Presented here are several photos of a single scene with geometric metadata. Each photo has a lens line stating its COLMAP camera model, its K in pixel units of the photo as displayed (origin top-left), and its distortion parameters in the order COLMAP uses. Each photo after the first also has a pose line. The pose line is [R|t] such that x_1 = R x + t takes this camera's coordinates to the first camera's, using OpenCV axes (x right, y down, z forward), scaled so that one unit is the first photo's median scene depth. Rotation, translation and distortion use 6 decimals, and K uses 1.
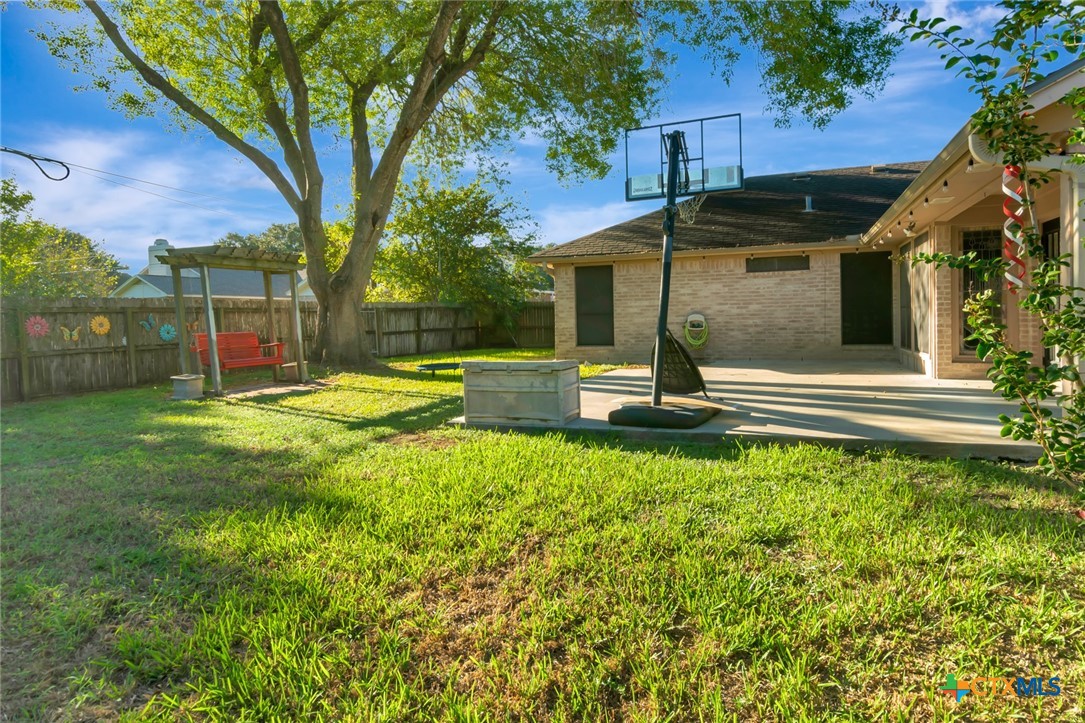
lens RADIAL K [[640.0, 0, 541.3], [0, 640.0, 339.8], [0, 0, 1]] dist [-0.003891, -0.000713]
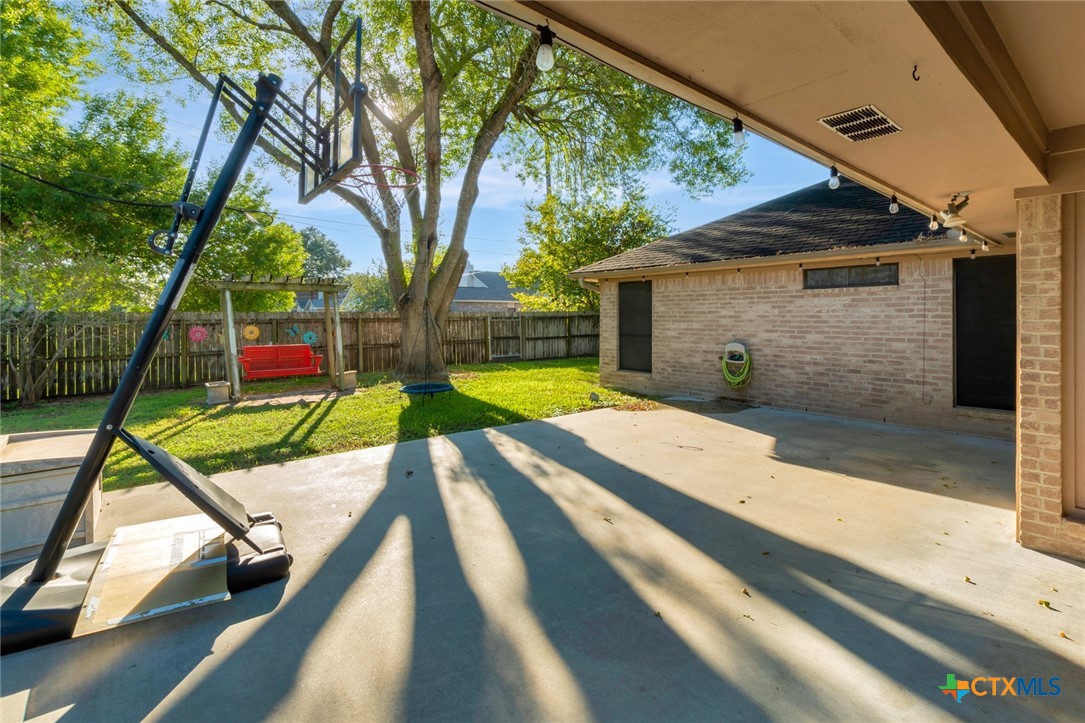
lens RADIAL K [[501.5, 0, 540.3], [0, 501.5, 322.4], [0, 0, 1]] dist [0.001007, 0.000429]
pose [[0.878570, 0.023723, -0.477023, 0.329224], [-0.031901, 0.999450, -0.009050, -0.052635], [0.476546, 0.023168, 0.878844, 0.359488]]
